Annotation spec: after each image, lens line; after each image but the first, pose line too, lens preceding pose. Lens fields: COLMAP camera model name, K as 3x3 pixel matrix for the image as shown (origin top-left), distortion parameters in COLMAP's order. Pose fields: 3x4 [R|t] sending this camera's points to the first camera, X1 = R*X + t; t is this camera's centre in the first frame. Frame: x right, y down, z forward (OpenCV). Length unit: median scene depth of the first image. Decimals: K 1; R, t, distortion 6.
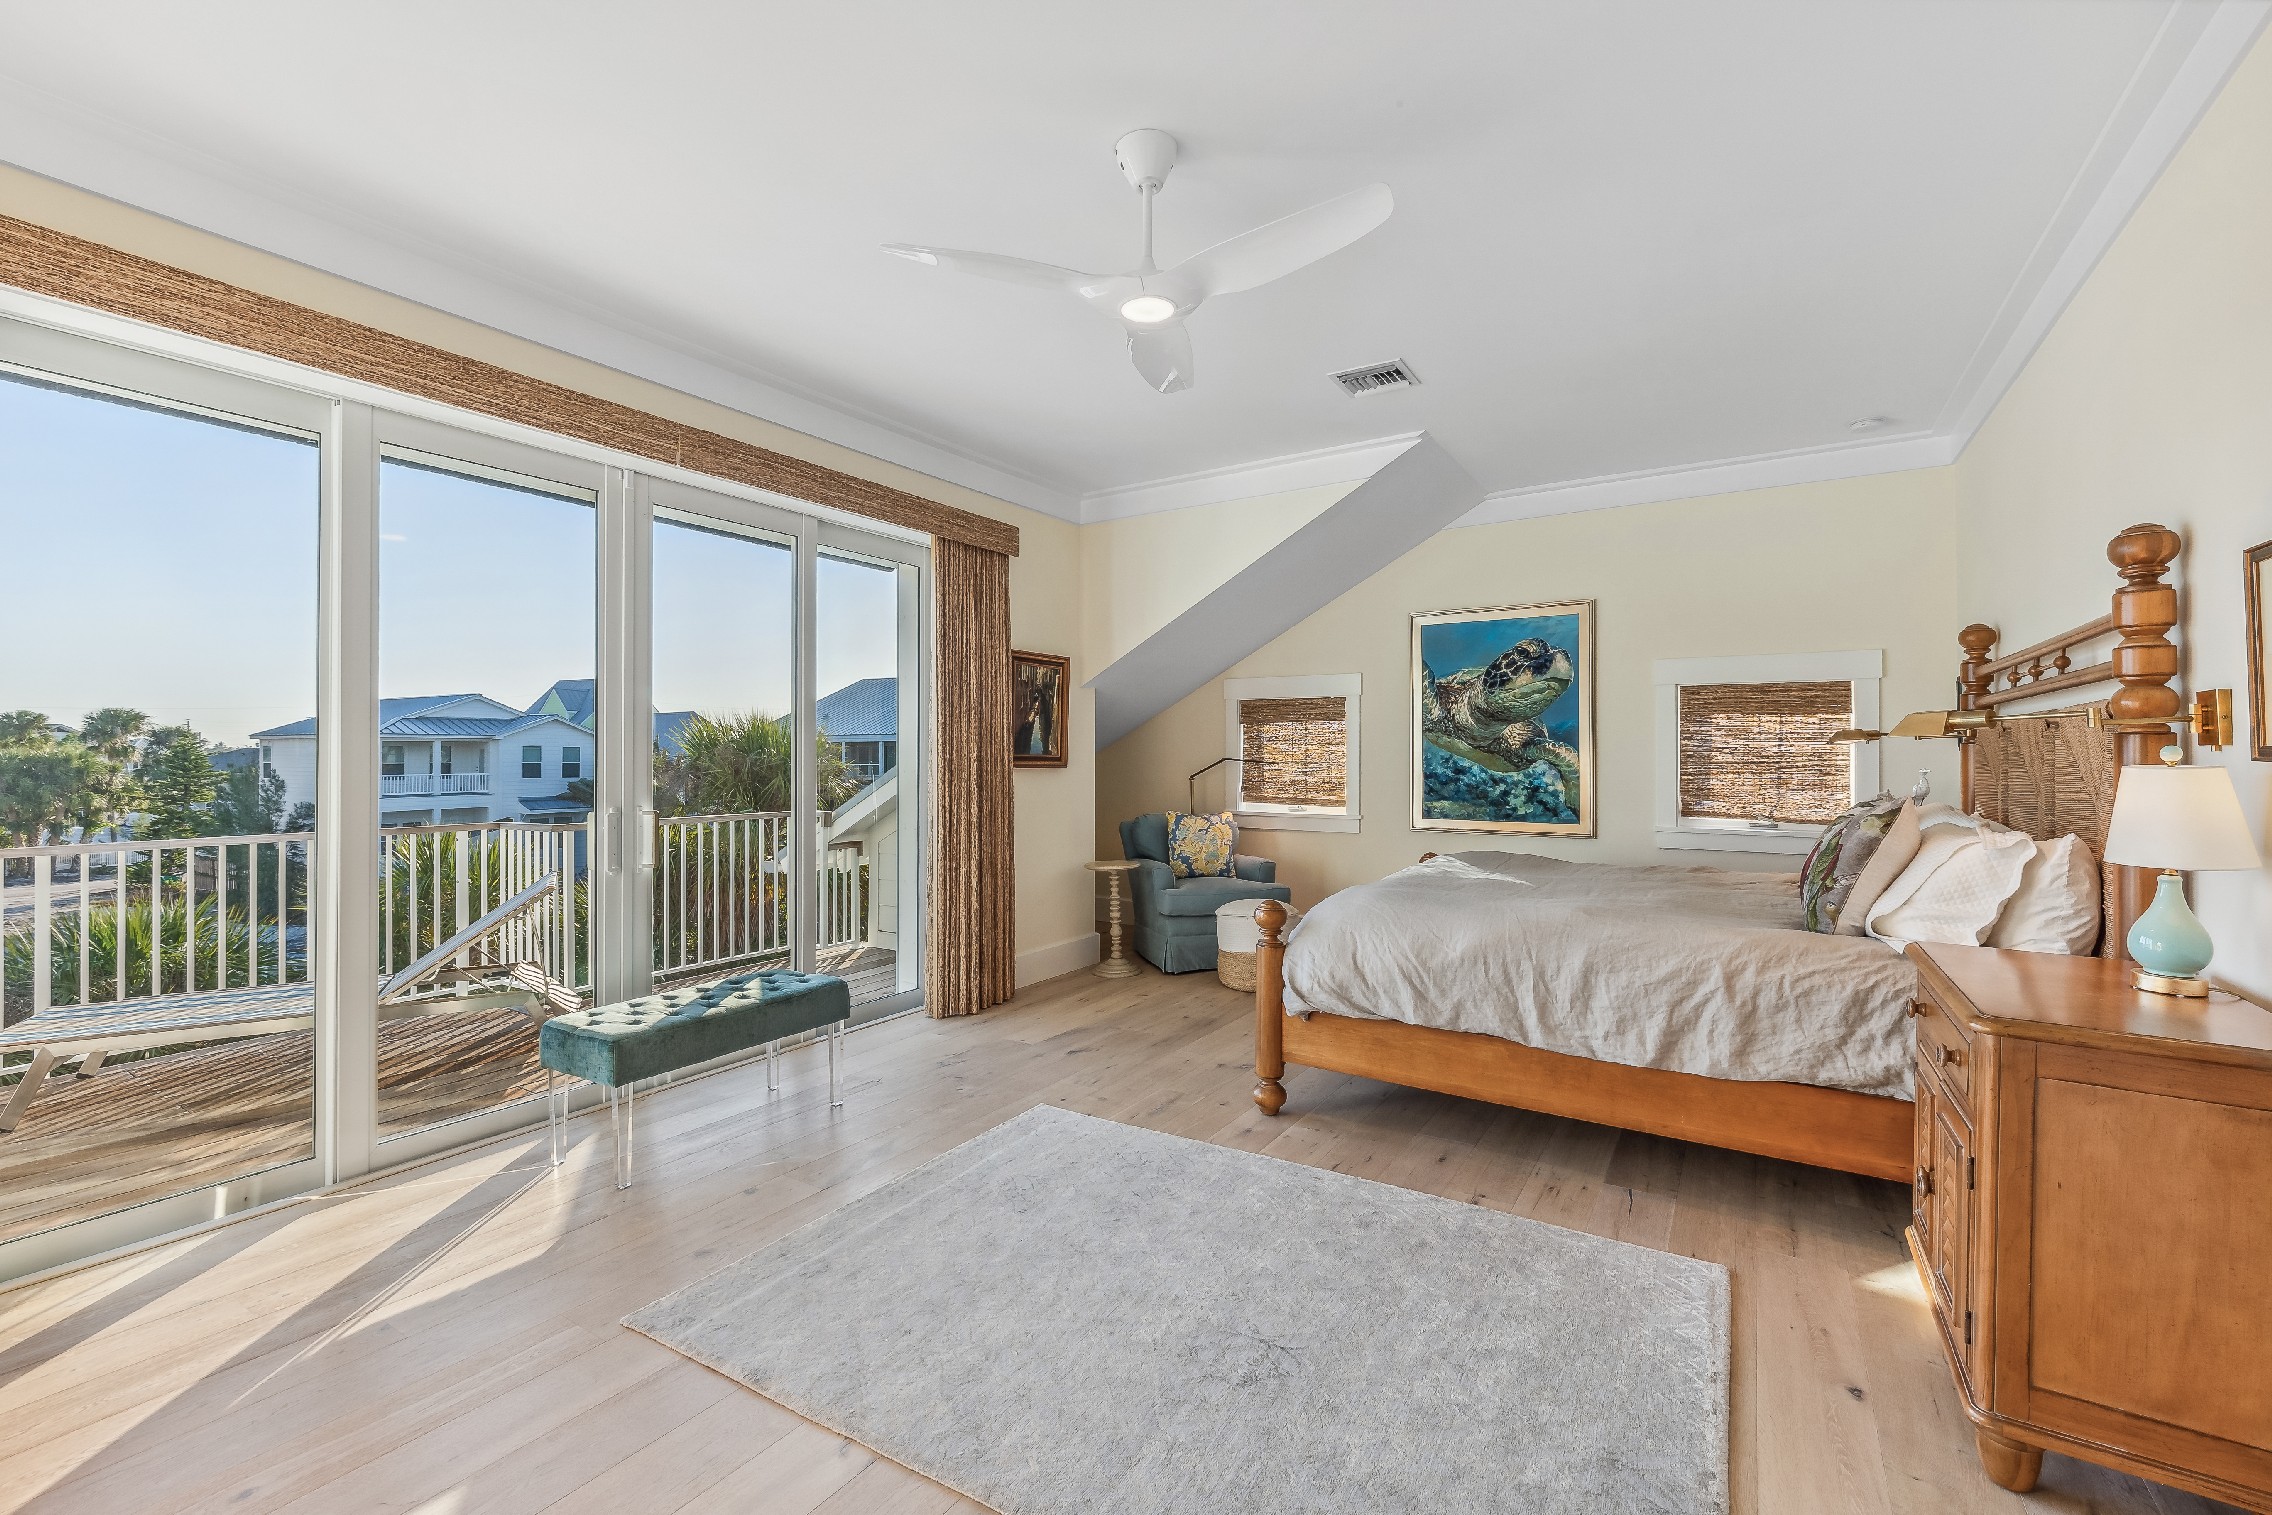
lens RADIAL K [[960.4, 0, 1134.4], [0, 960.4, 753.1], [0, 0, 1]] dist [0.002806, 0.000101]
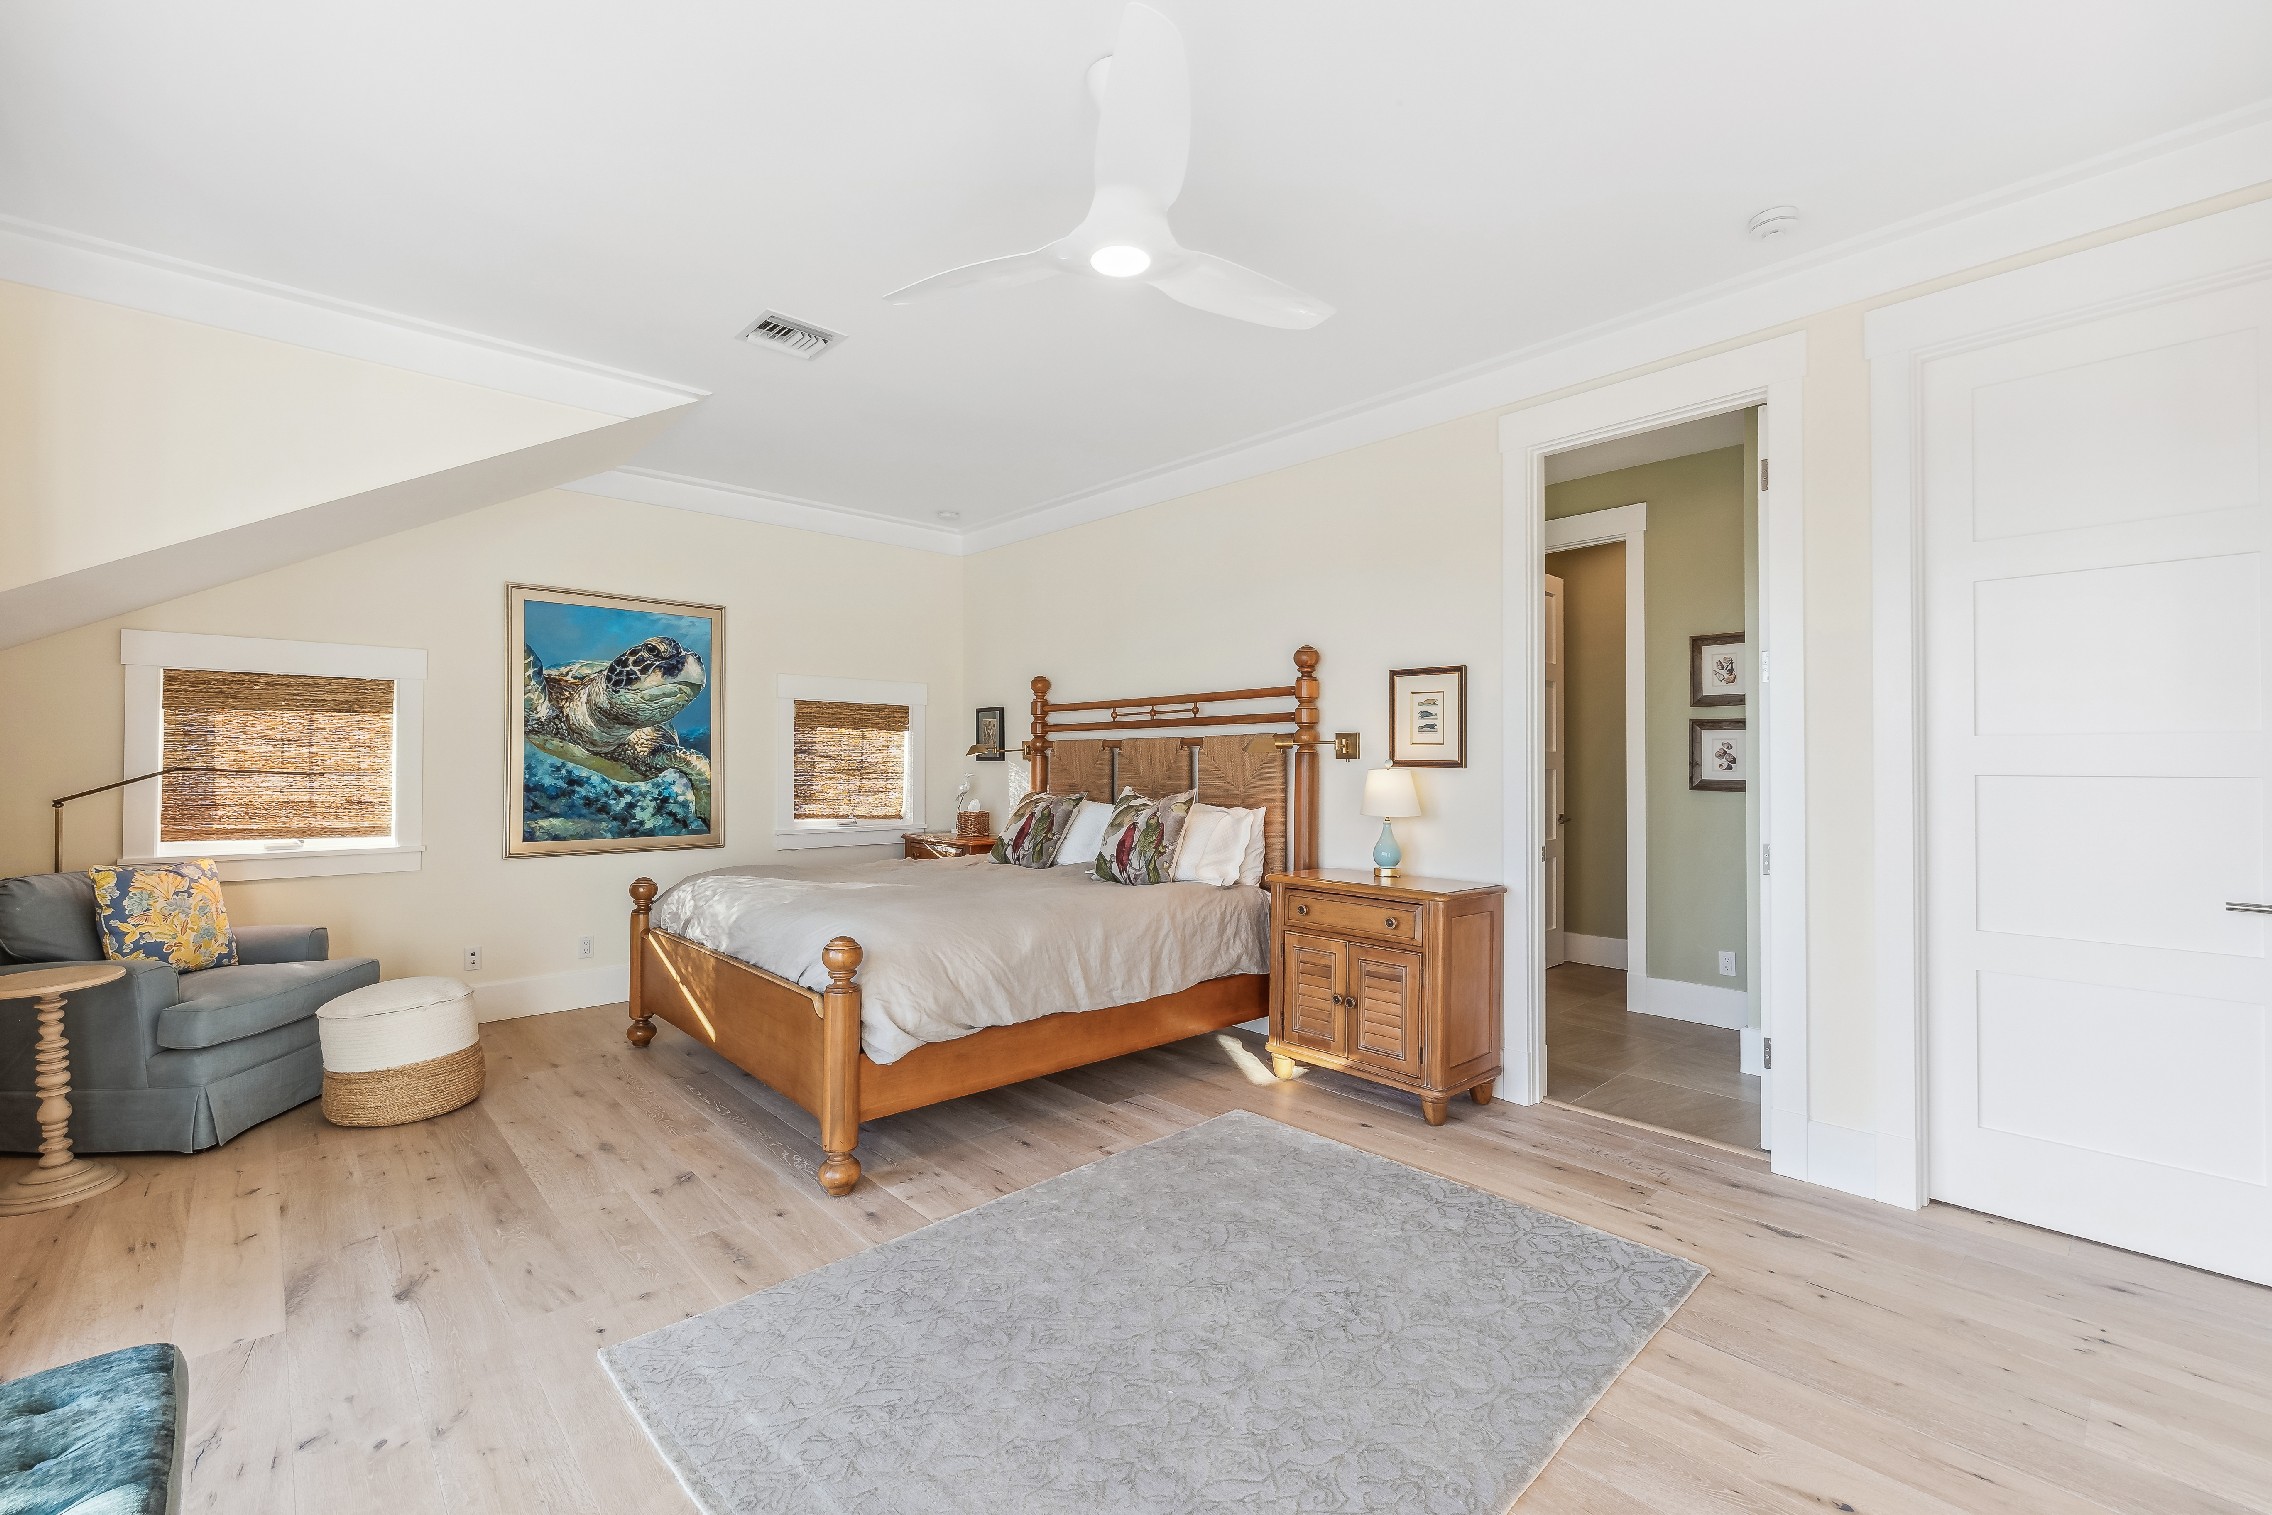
lens RADIAL K [[960.4, 0, 1130.8], [0, 960.4, 765.8], [0, 0, 1]] dist [0.002806, 0.000101]
pose [[0.257638, -0.000014, 0.966242, -0.360129], [-0.004110, 0.999991, 0.001110, 0.001797], [-0.966233, -0.004257, 0.257635, 0.327336]]
